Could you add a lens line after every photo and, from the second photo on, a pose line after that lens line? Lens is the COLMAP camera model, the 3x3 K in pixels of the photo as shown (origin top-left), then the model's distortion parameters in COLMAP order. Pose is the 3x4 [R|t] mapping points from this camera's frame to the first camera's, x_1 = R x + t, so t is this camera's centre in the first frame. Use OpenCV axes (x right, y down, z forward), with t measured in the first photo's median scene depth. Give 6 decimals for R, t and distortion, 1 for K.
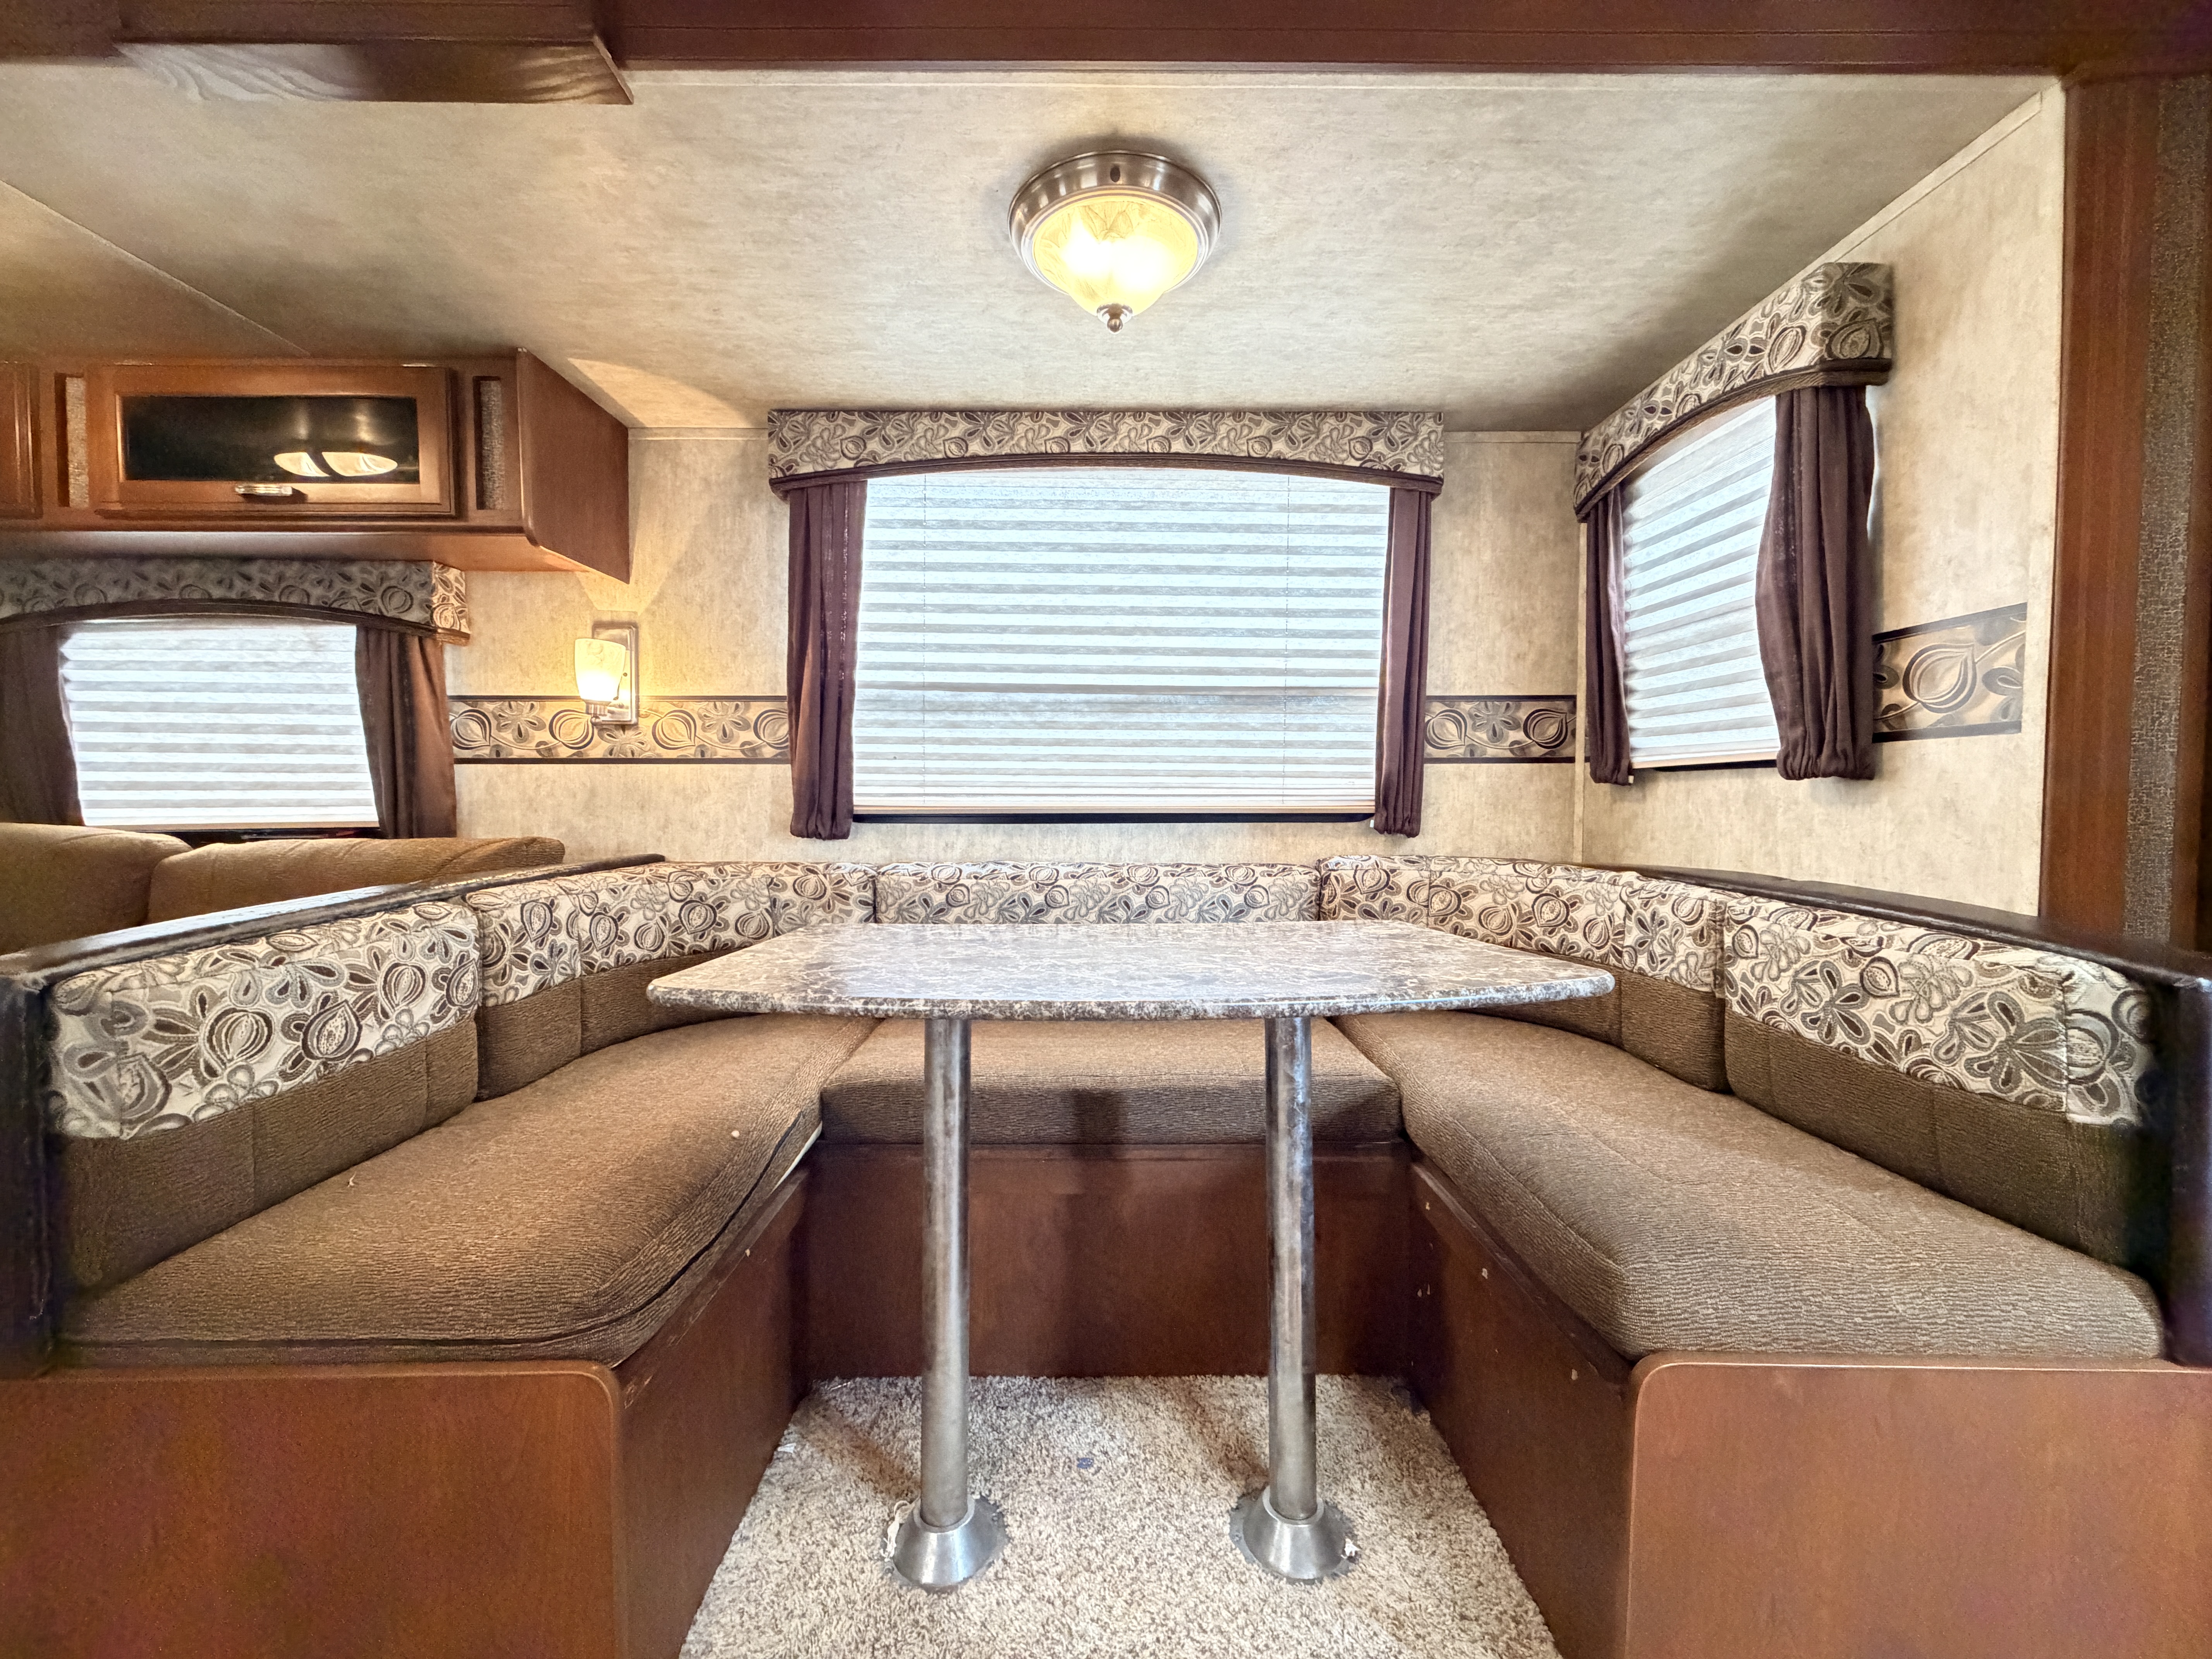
lens RADIAL K [[881.4, 0, 1108.5], [0, 881.4, 828.2], [0, 0, 1]] dist [0.000536, -0.000154]
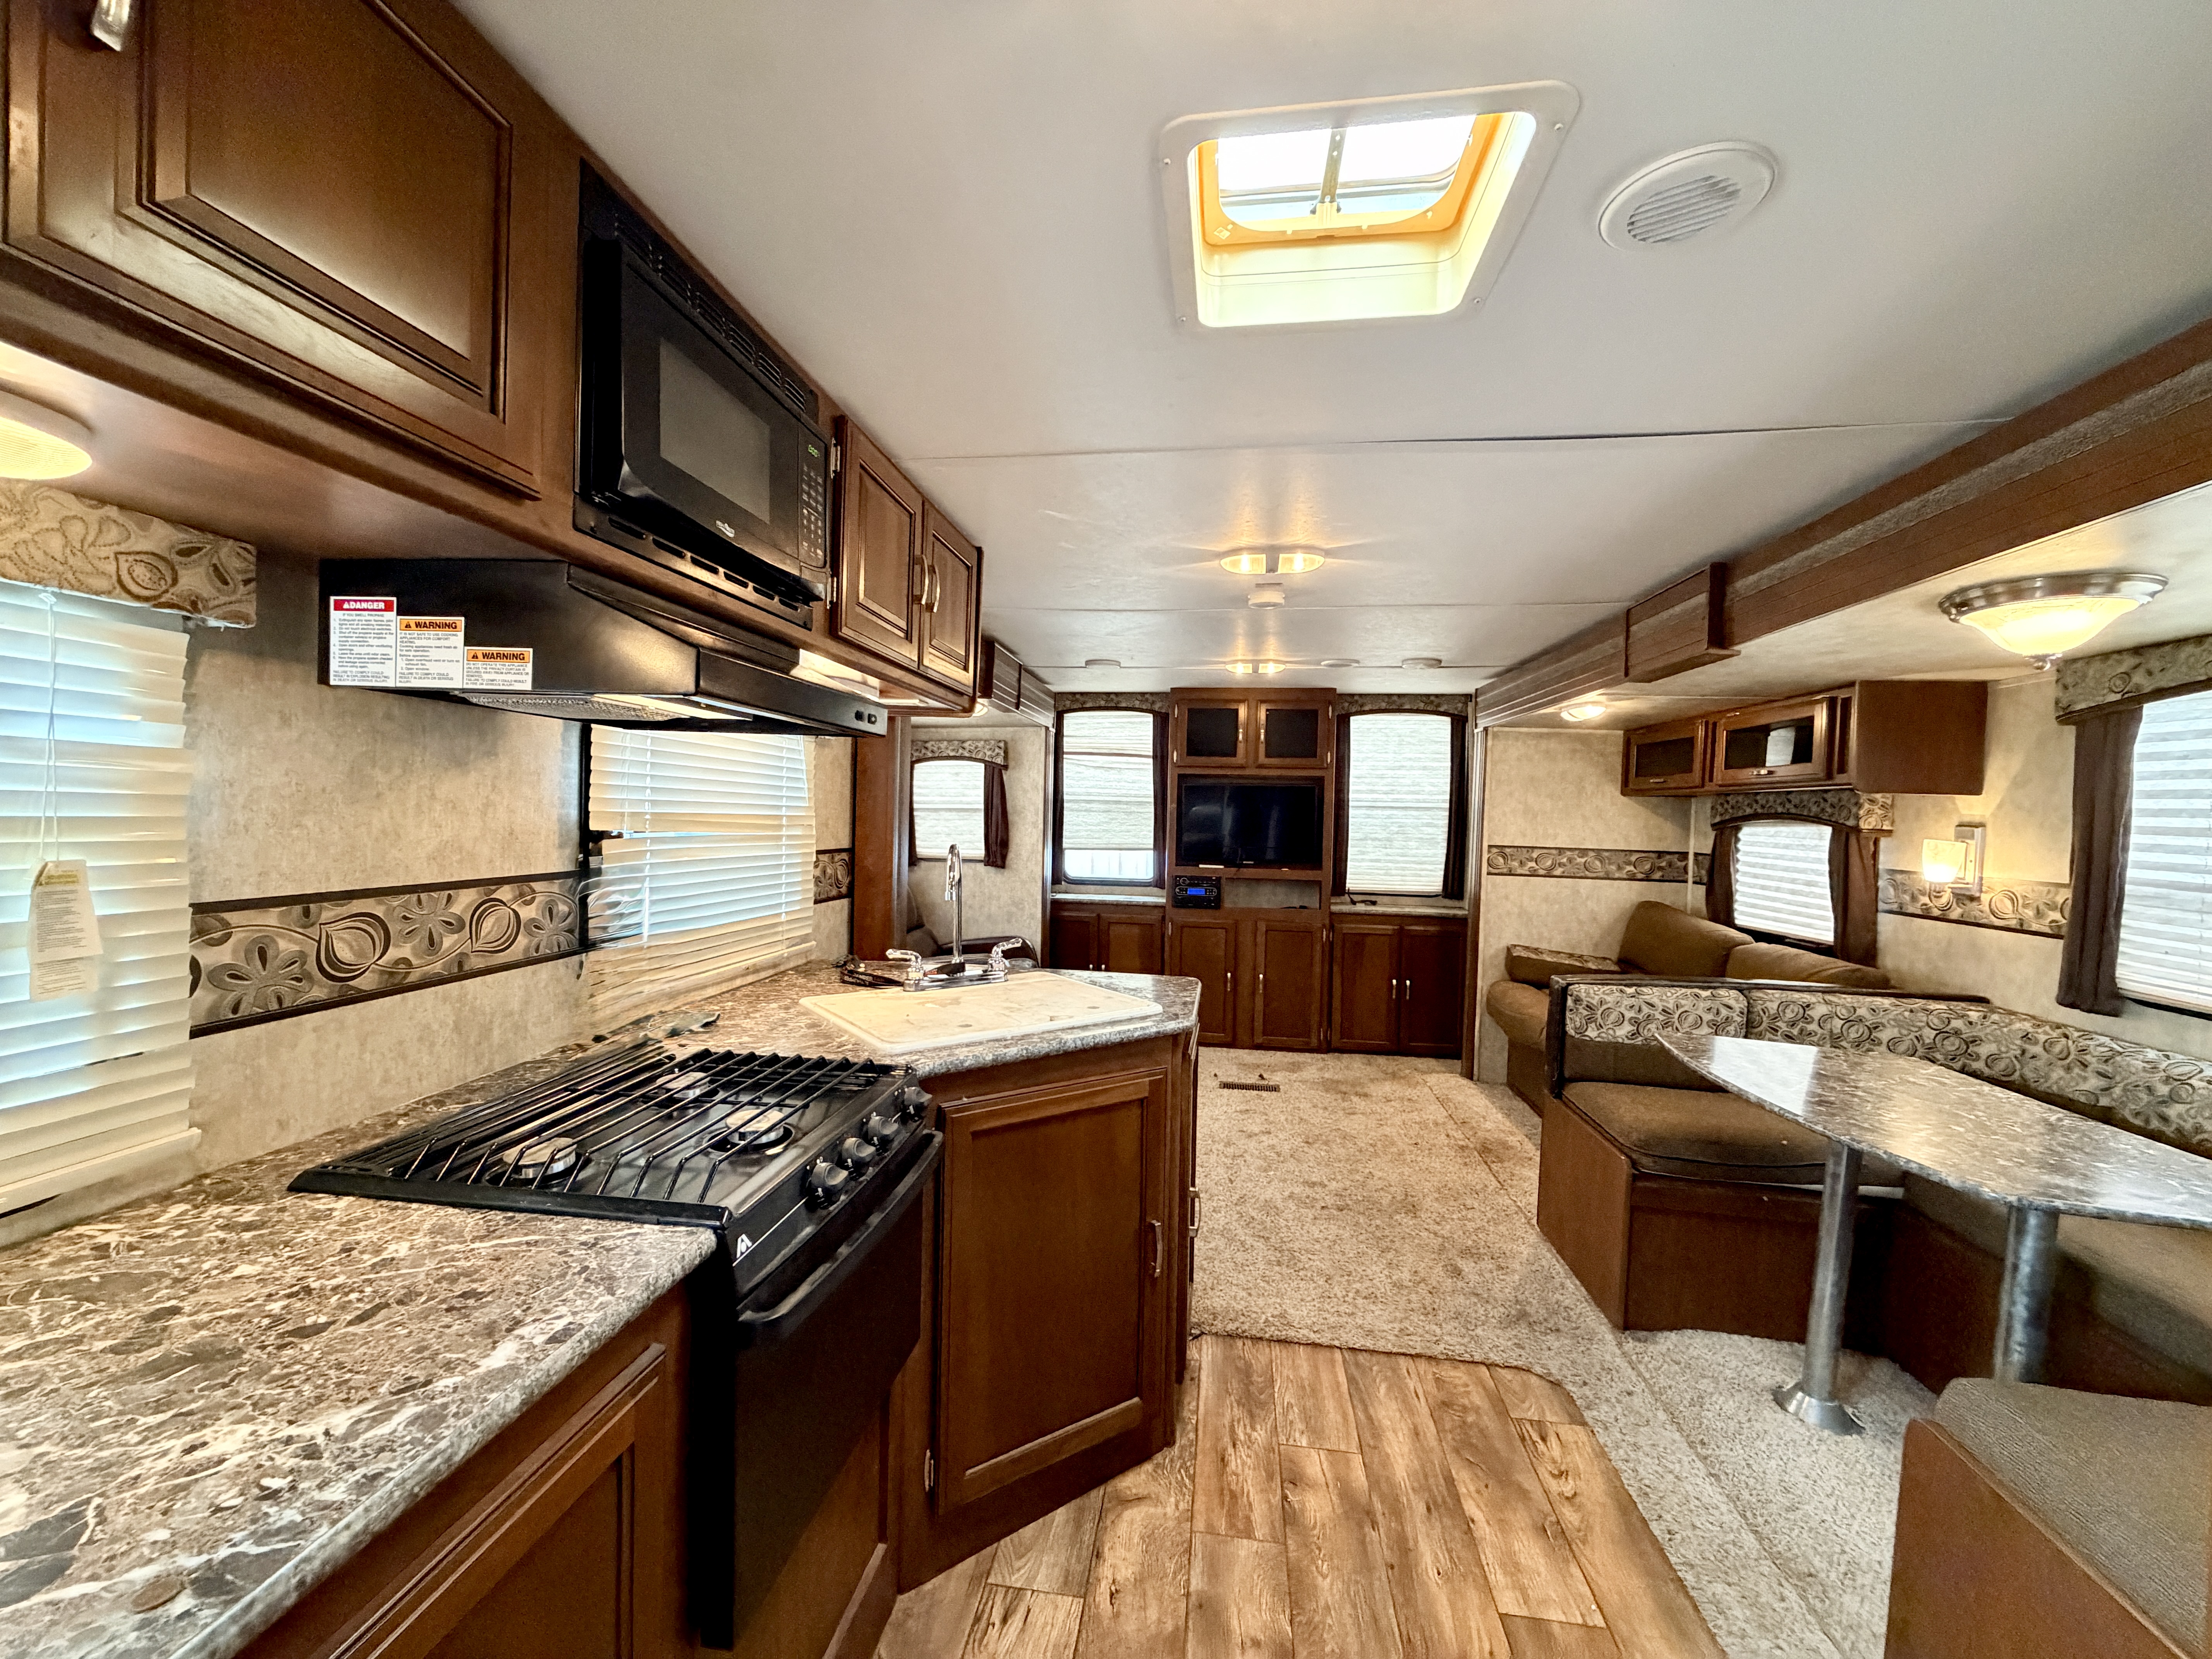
lens RADIAL K [[881.4, 0, 1098.1], [0, 881.4, 826.3], [0, 0, 1]] dist [0.000536, -0.000154]
pose [[-0.160389, 0.014185, -0.986952, 1.034052], [-0.075099, 0.996823, 0.026531, -0.165471], [0.984193, 0.078375, -0.158814, -0.122865]]
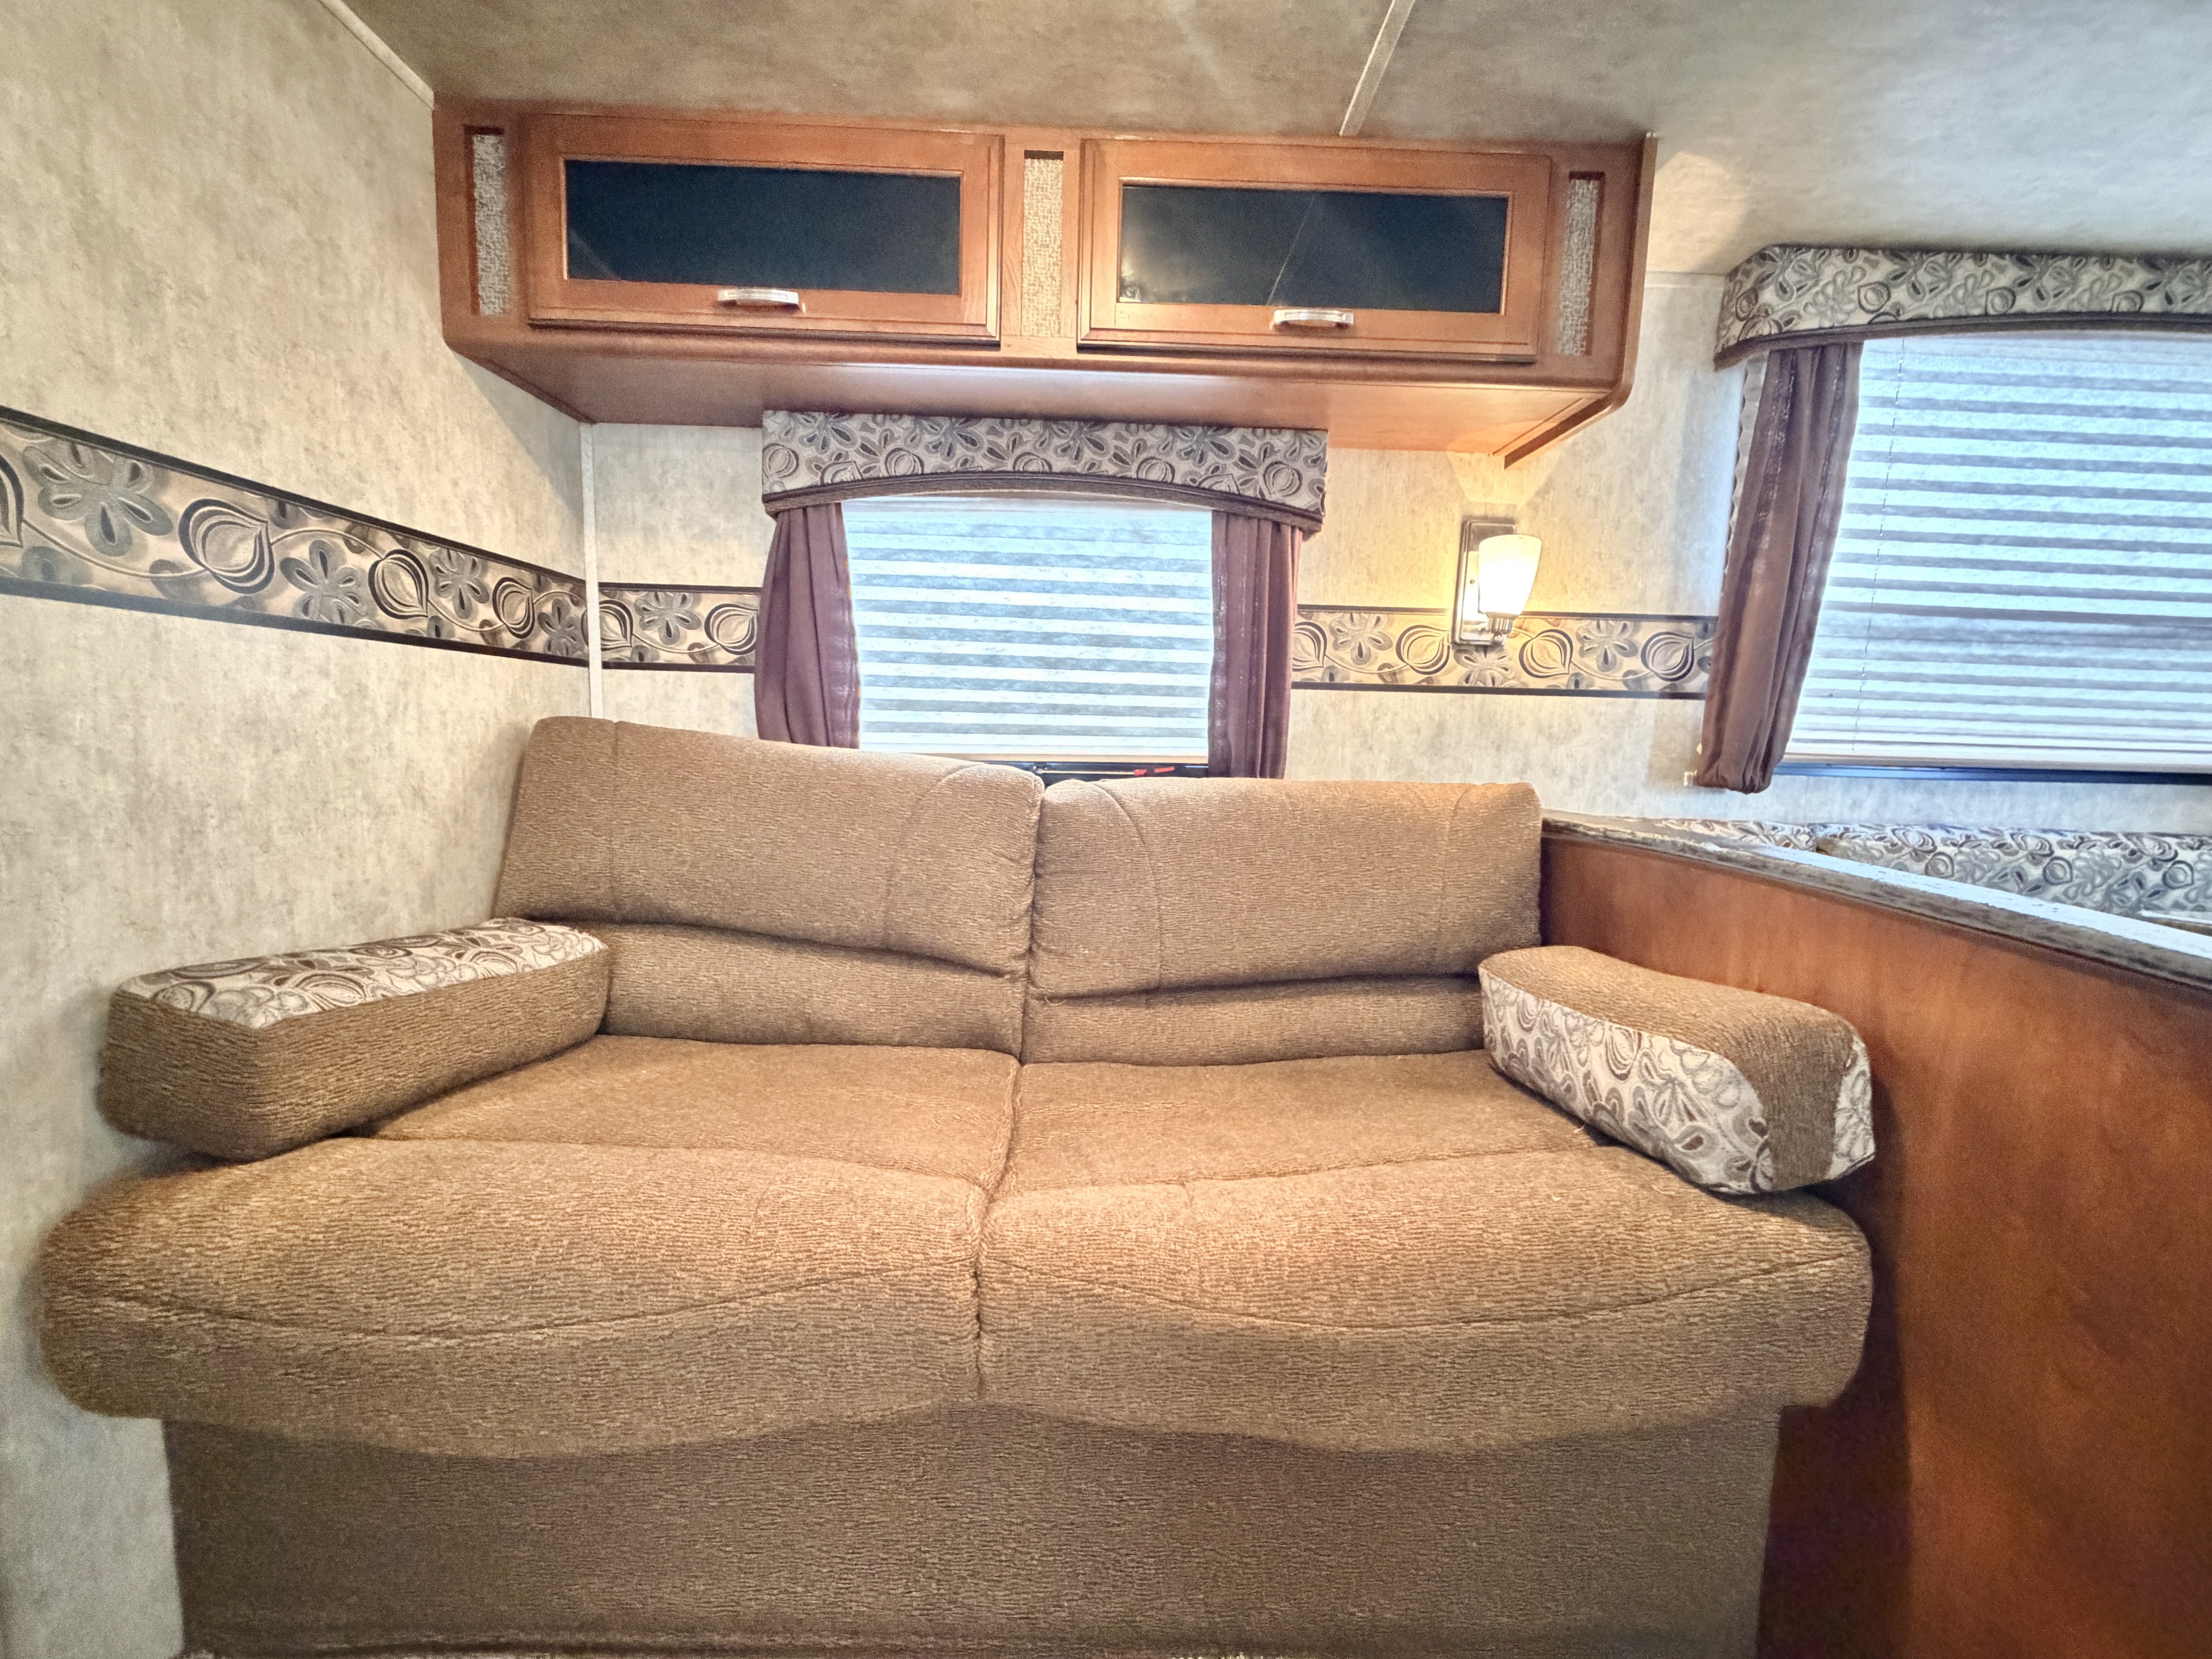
lens RADIAL K [[881.4, 0, 1096.2], [0, 881.4, 830.0], [0, 0, 1]] dist [0.000536, -0.000154]
pose [[0.999637, 0.026740, 0.003141, -0.933129], [-0.026891, 0.997372, 0.067270, 0.008139], [-0.001334, -0.067330, 0.997730, 0.175961]]
